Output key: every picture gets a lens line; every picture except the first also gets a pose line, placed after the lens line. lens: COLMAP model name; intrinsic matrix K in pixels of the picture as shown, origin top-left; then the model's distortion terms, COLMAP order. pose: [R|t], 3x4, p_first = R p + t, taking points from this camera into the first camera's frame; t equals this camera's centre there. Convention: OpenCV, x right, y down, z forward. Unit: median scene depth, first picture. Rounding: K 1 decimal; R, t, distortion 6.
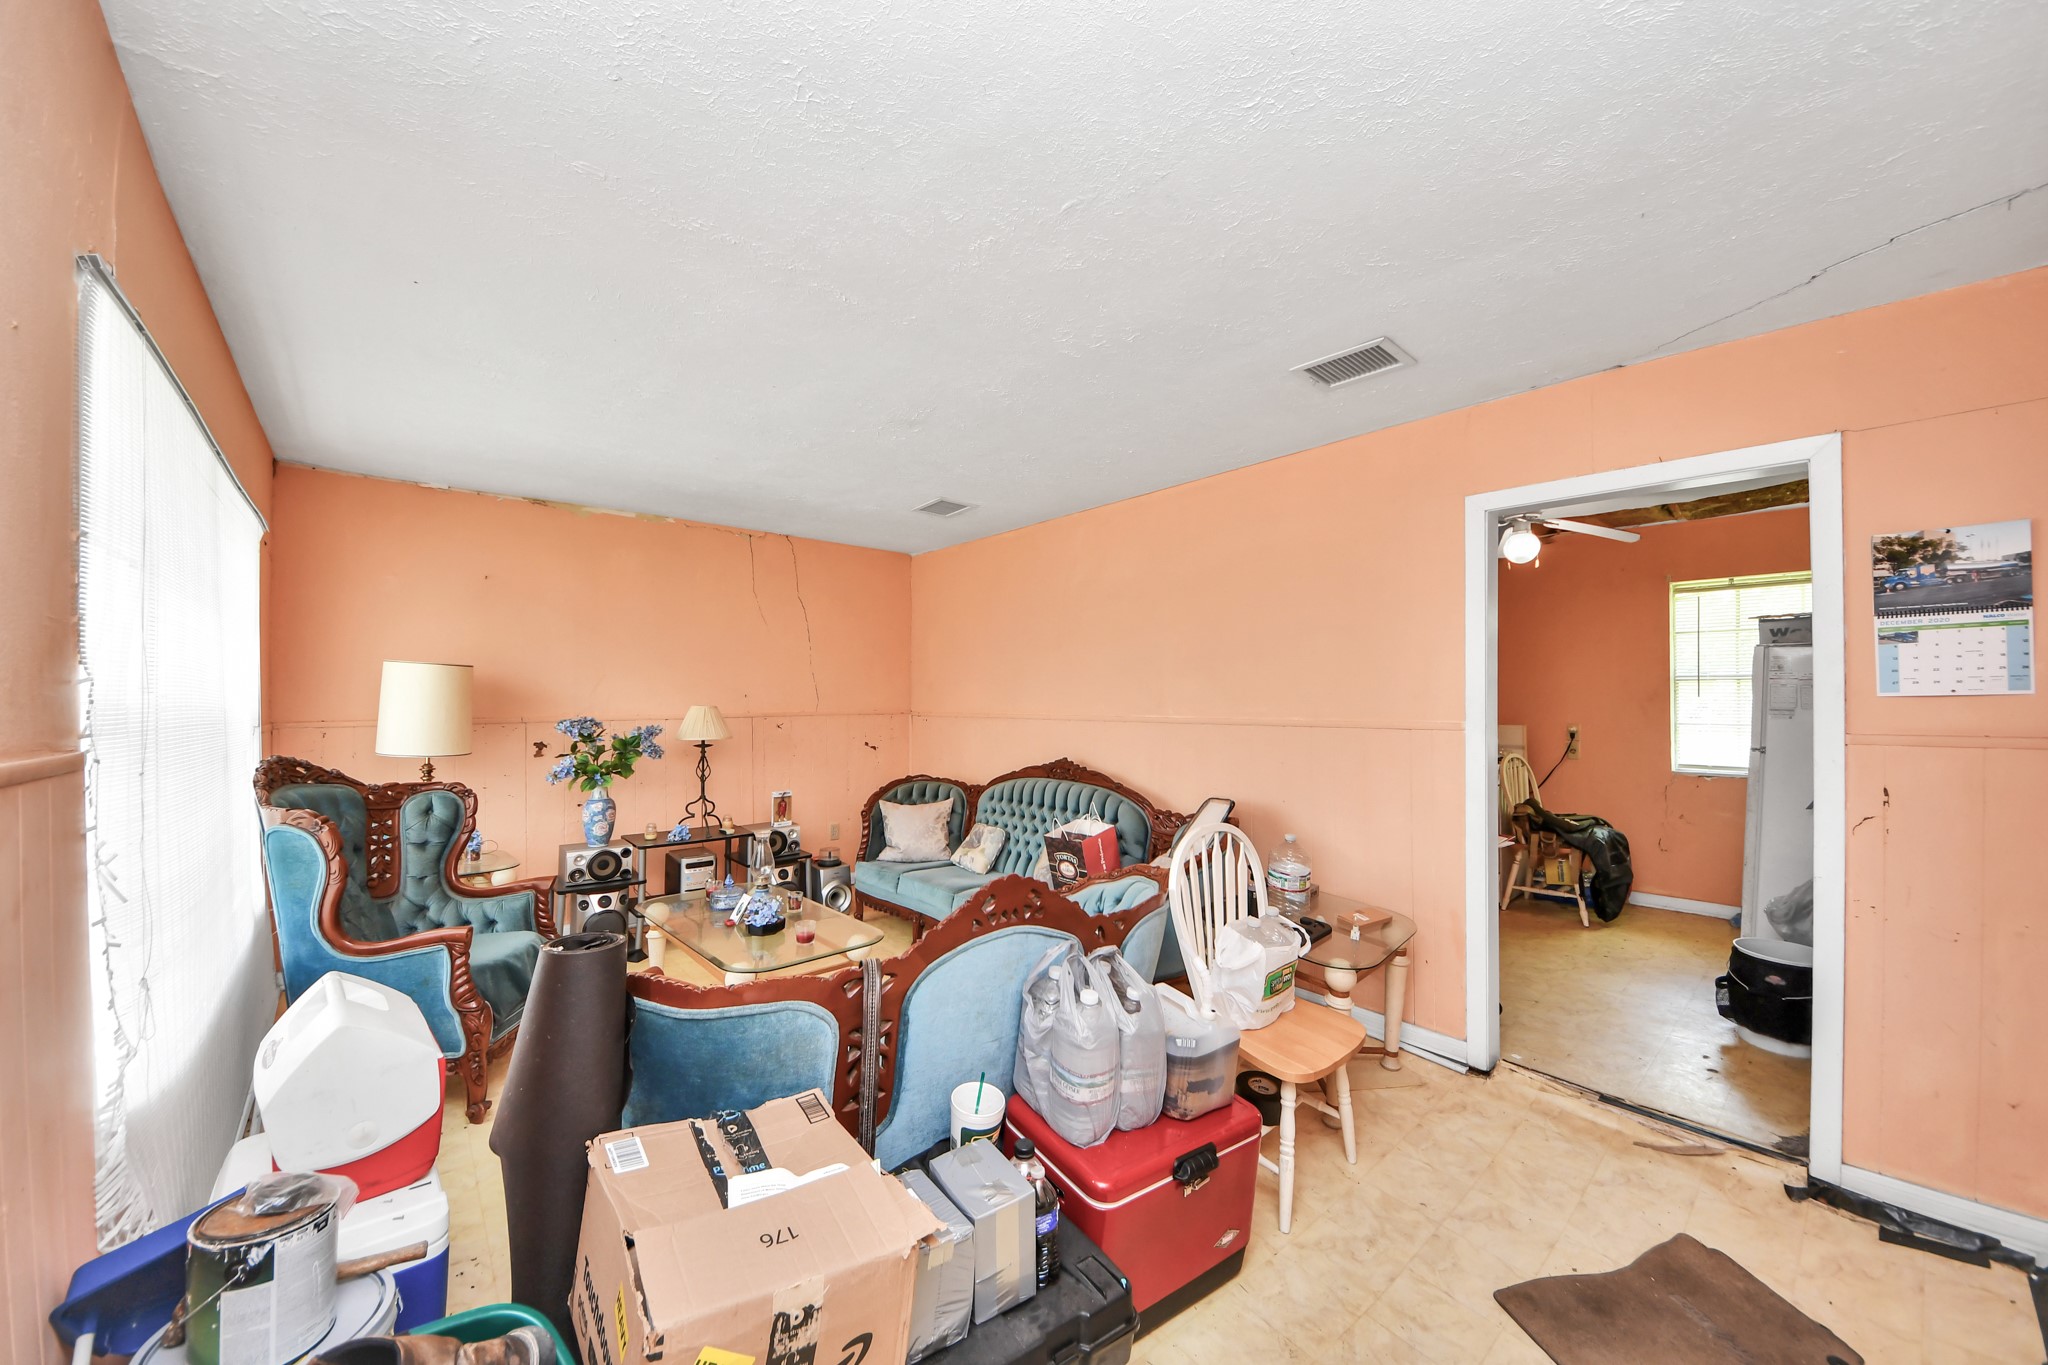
lens RADIAL K [[730.2, 0, 1027.6], [0, 730.2, 685.5], [0, 0, 1]] dist [0.037048, -0.027399]
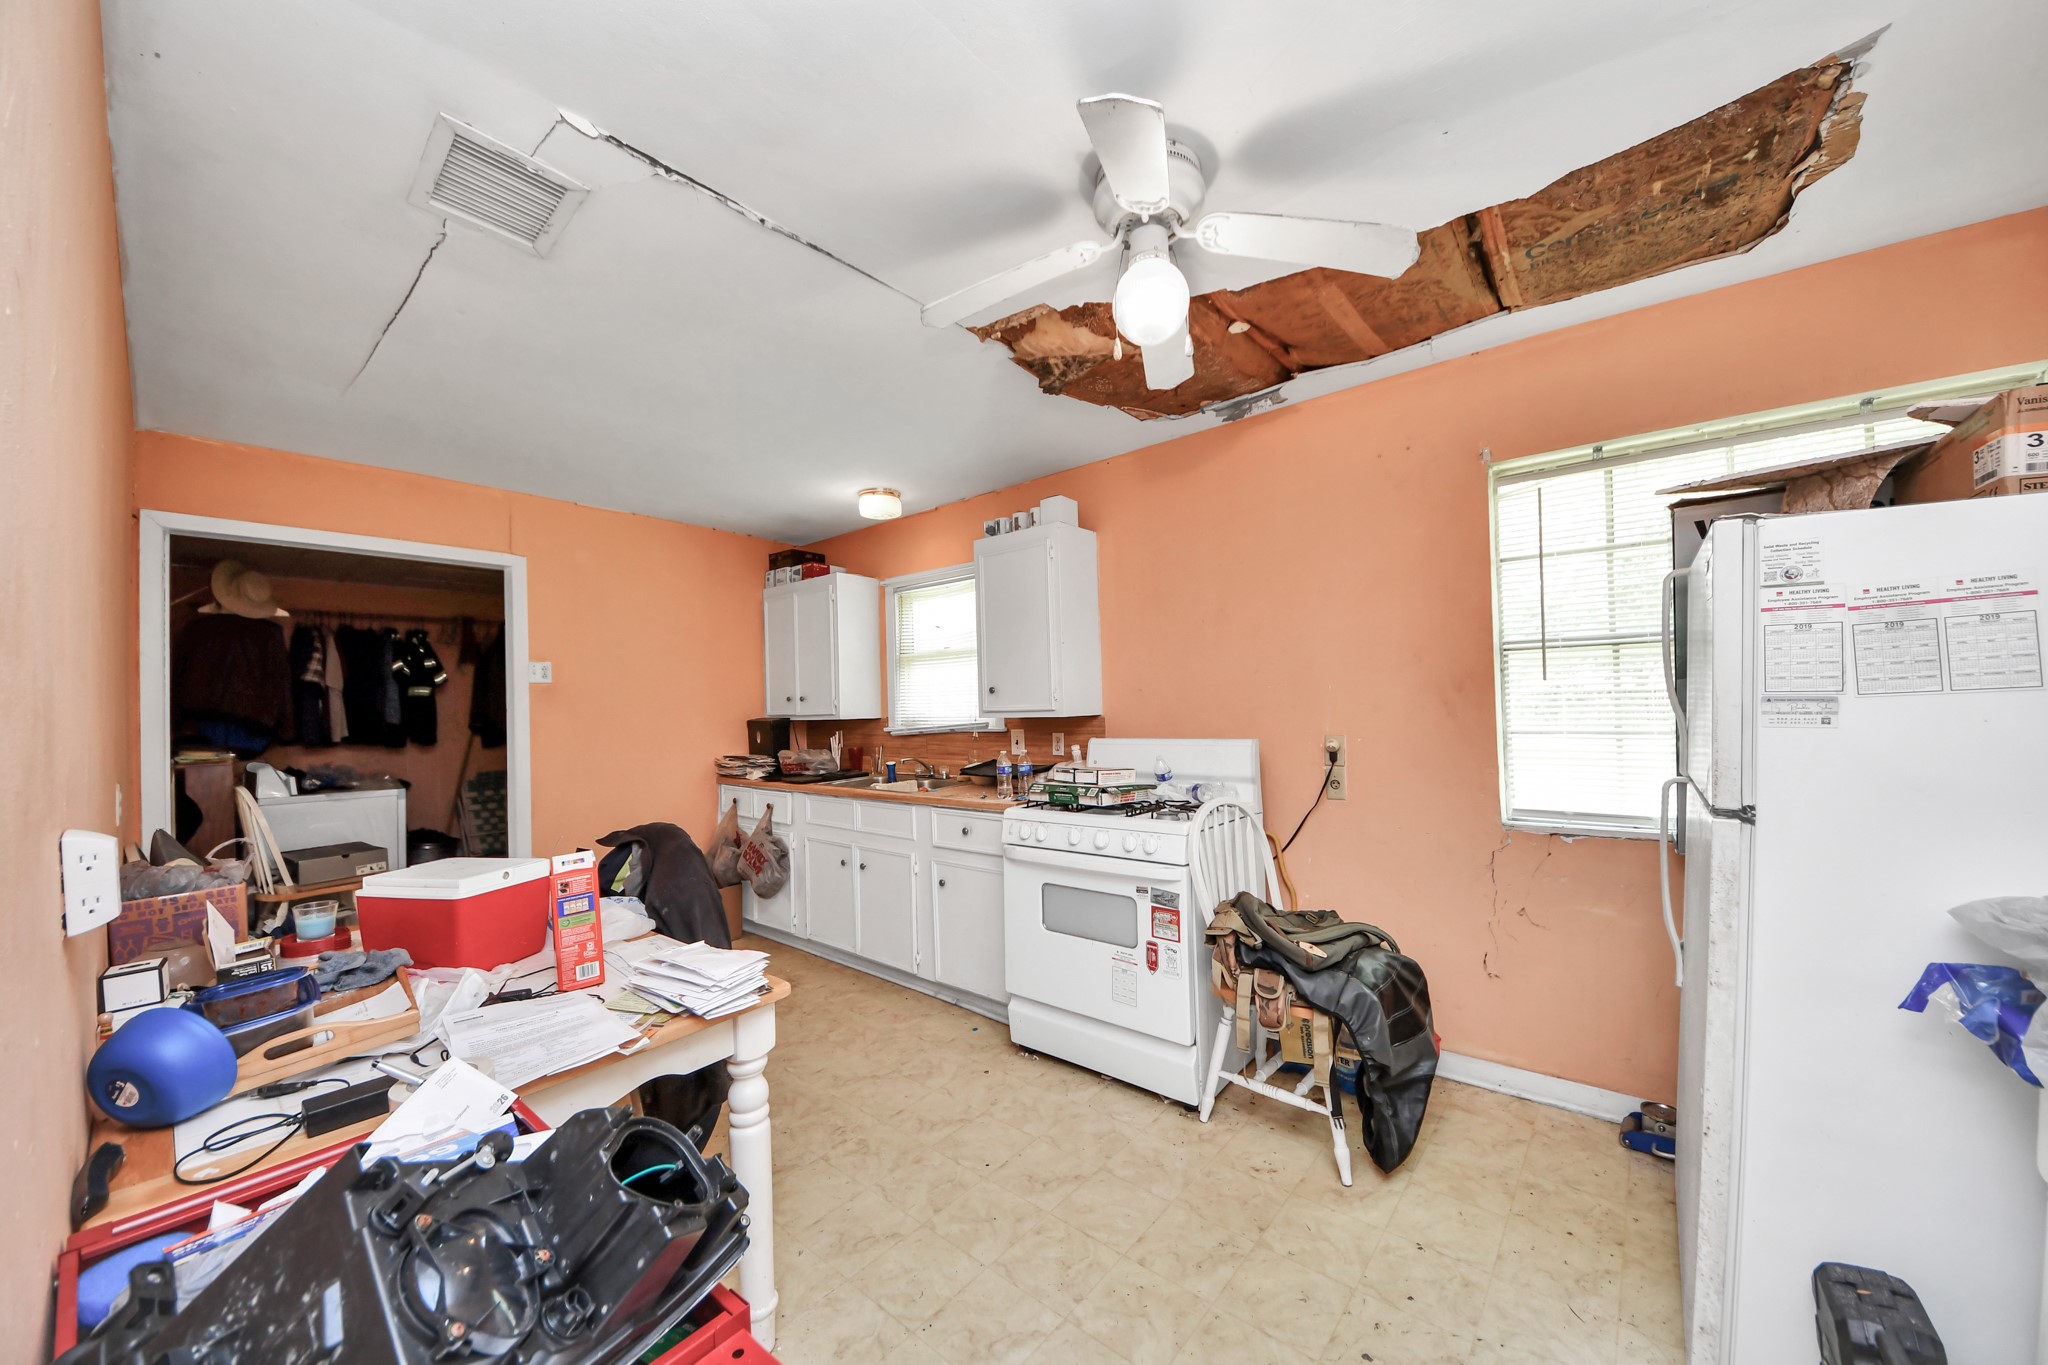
lens RADIAL K [[706.5, 0, 1021.6], [0, 706.5, 694.7], [0, 0, 1]] dist [0.027362, -0.014254]
pose [[0.989547, -0.017966, 0.143085, 0.847305], [0.018896, 0.999808, -0.005142, 0.039757], [-0.142965, 0.007792, 0.989697, 0.998289]]
